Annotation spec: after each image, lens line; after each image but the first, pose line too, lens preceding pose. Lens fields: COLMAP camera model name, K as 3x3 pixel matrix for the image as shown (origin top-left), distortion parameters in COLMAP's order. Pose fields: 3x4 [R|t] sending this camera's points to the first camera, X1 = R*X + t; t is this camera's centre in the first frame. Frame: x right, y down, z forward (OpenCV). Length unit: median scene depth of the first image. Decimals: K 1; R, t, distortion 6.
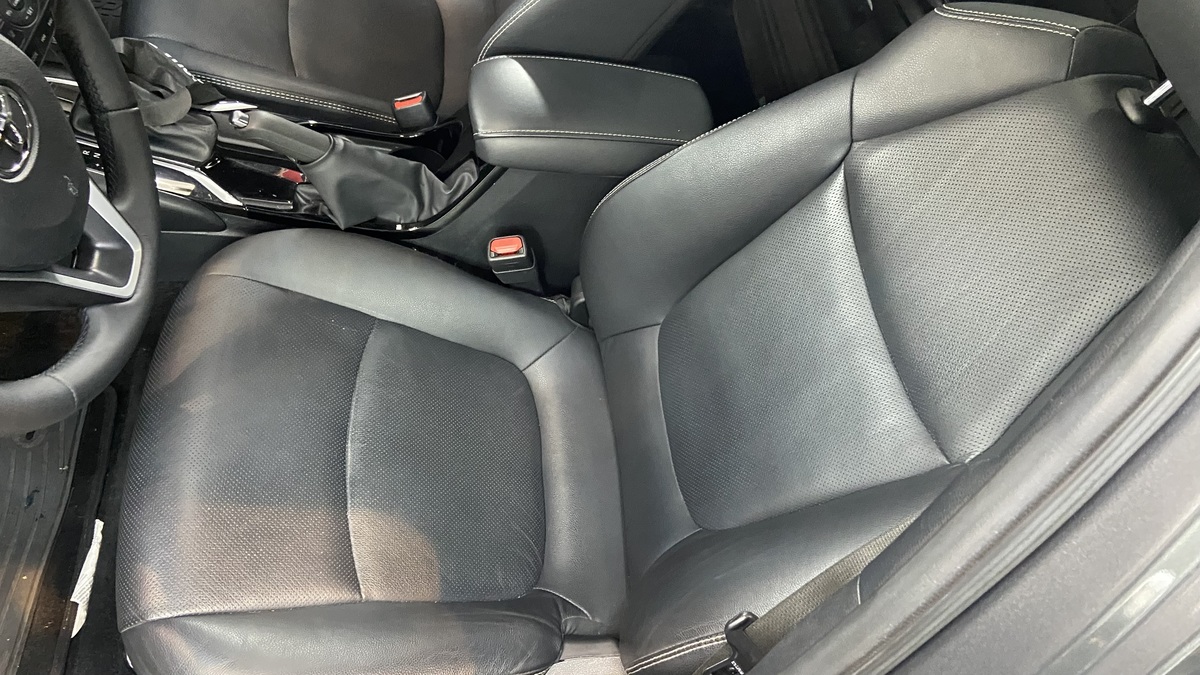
lens RADIAL K [[900.3, 0, 597.5], [0, 900.3, 319.0], [0, 0, 1]] dist [0.089026, -0.113526]
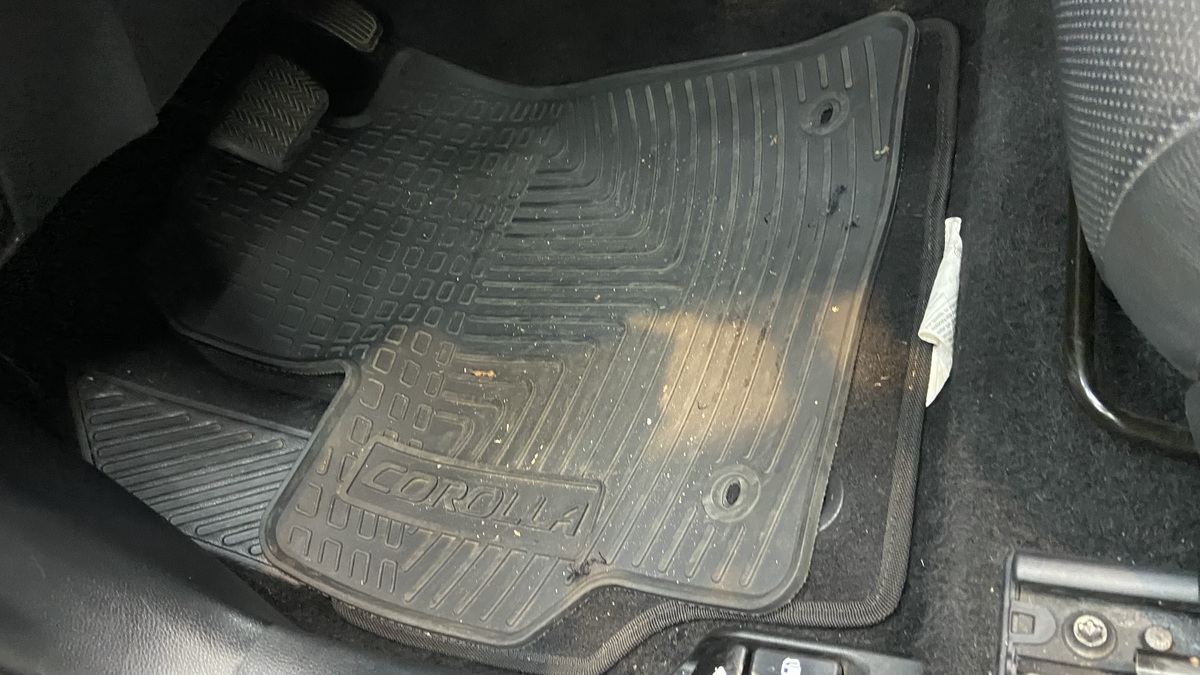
lens RADIAL K [[900.3, 0, 594.3], [0, 900.3, 346.3], [0, 0, 1]] dist [0.089026, -0.113526]
pose [[0.708820, -0.056474, -0.703125, -0.330734], [0.059243, 0.998034, -0.020437, 0.301802], [0.702897, -0.027169, 0.710773, 0.484363]]
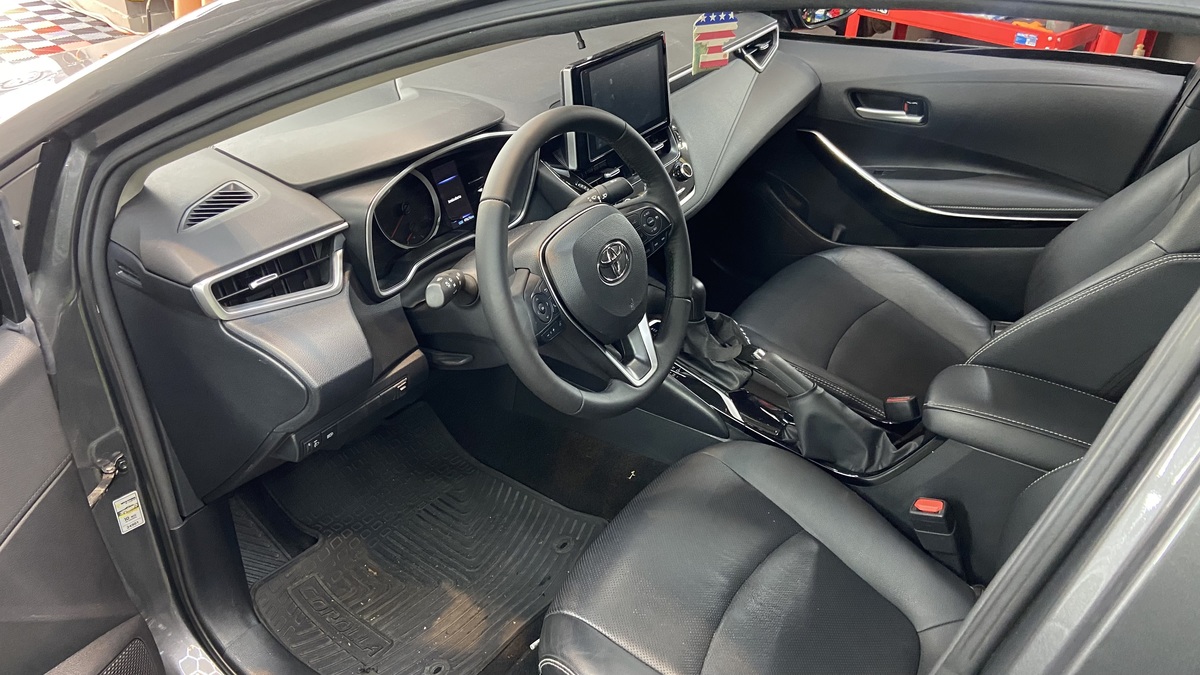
lens RADIAL K [[900.3, 0, 595.4], [0, 900.3, 330.0], [0, 0, 1]] dist [0.089026, -0.113526]
pose [[0.753863, 0.138986, -0.642163, 0.299605], [-0.426921, 0.846546, -0.317960, 0.286280], [0.499429, 0.513851, 0.697516, -0.143170]]
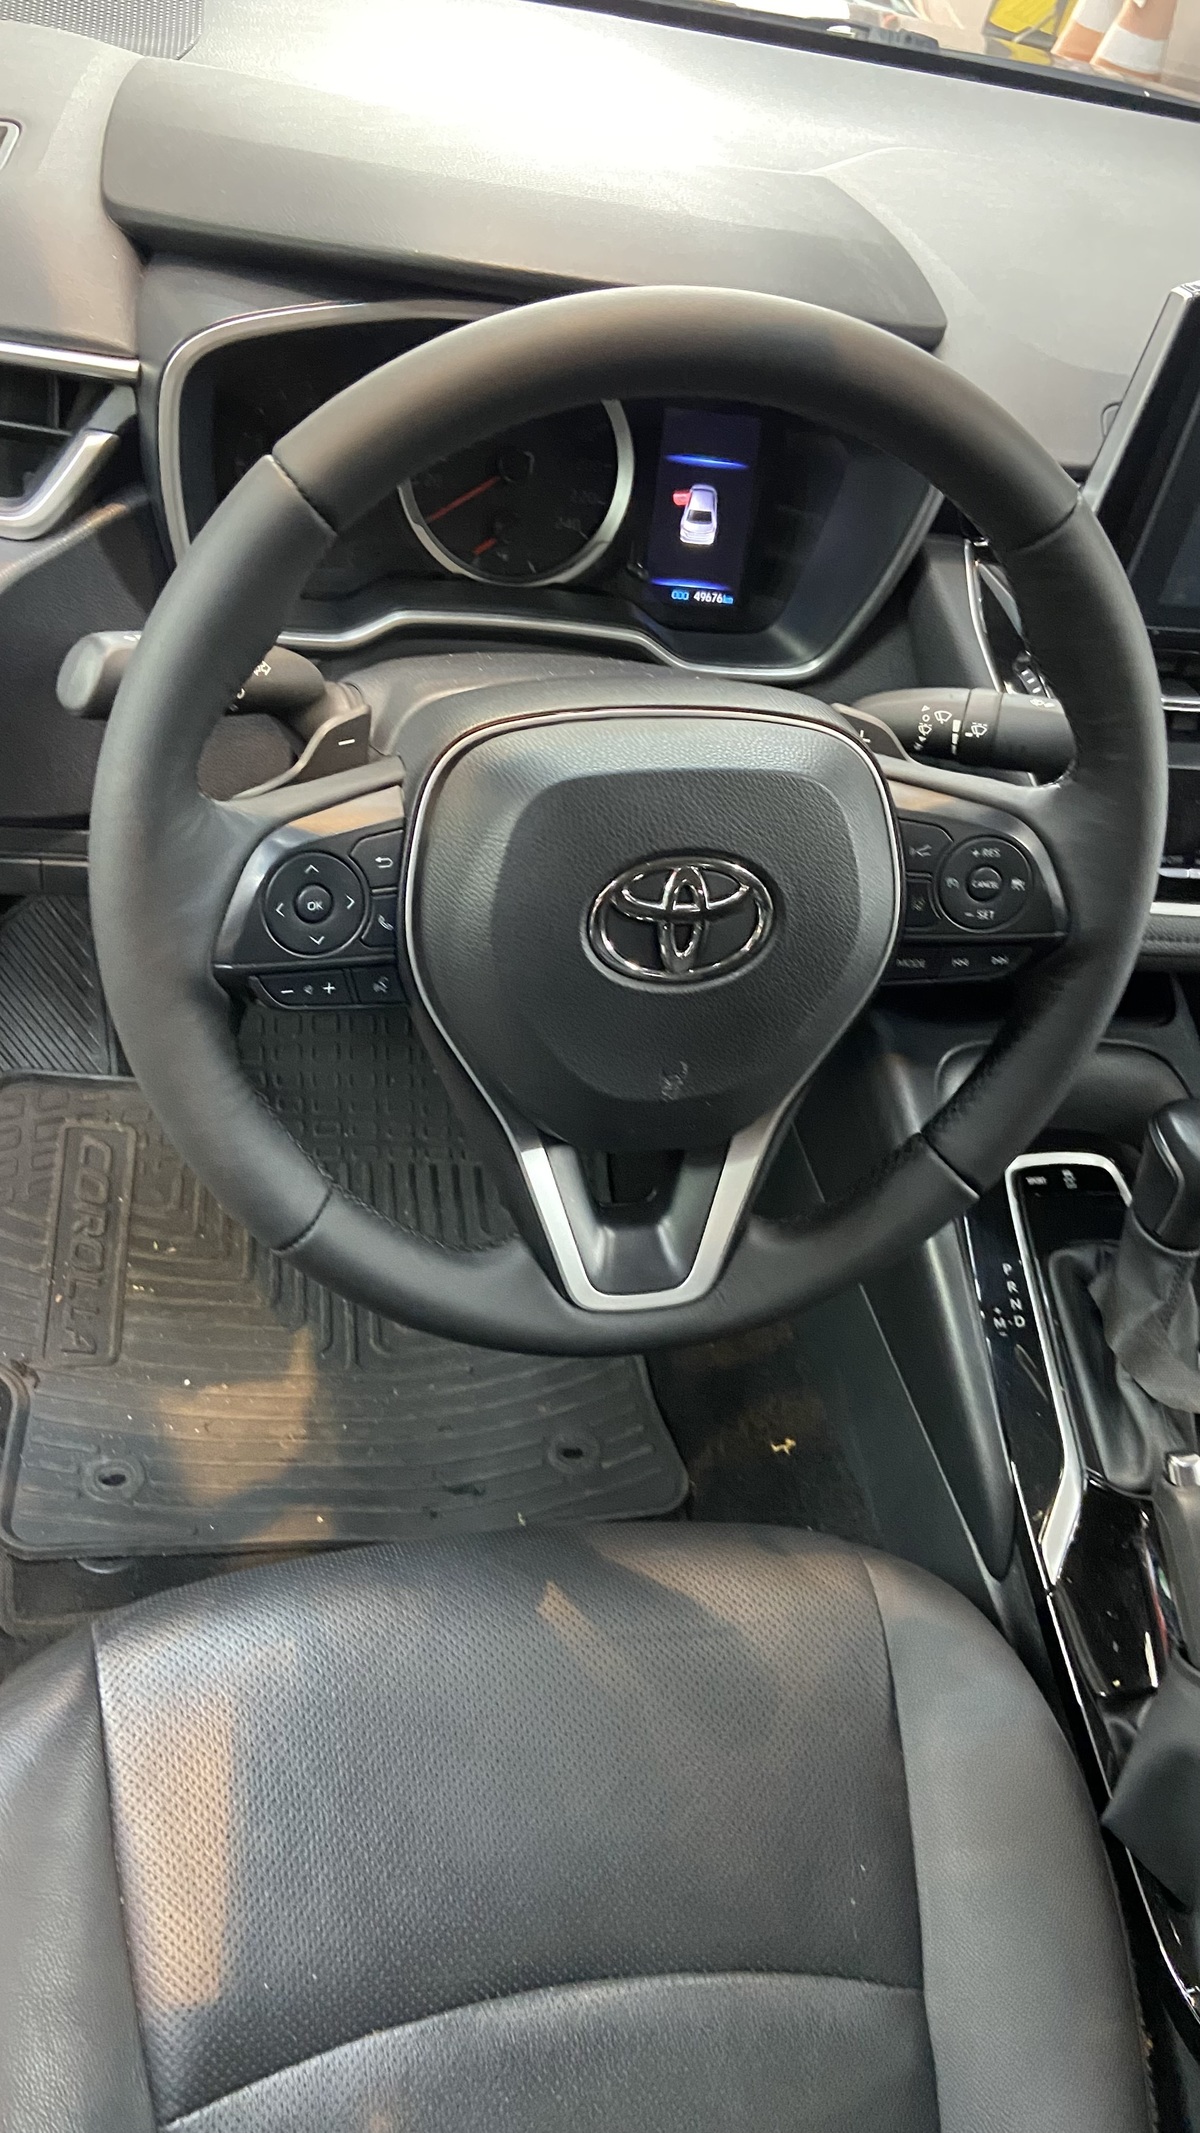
lens RADIAL K [[1600.2, 0, 601.8], [0, 1600.2, 1043.3], [0, 0, 1]] dist [0.089026, -0.113526]
pose [[0.145742, 0.547199, -0.824216, 0.086375], [-0.899750, 0.419712, 0.119550, -0.131847], [0.411351, 0.724165, 0.553512, 0.275234]]
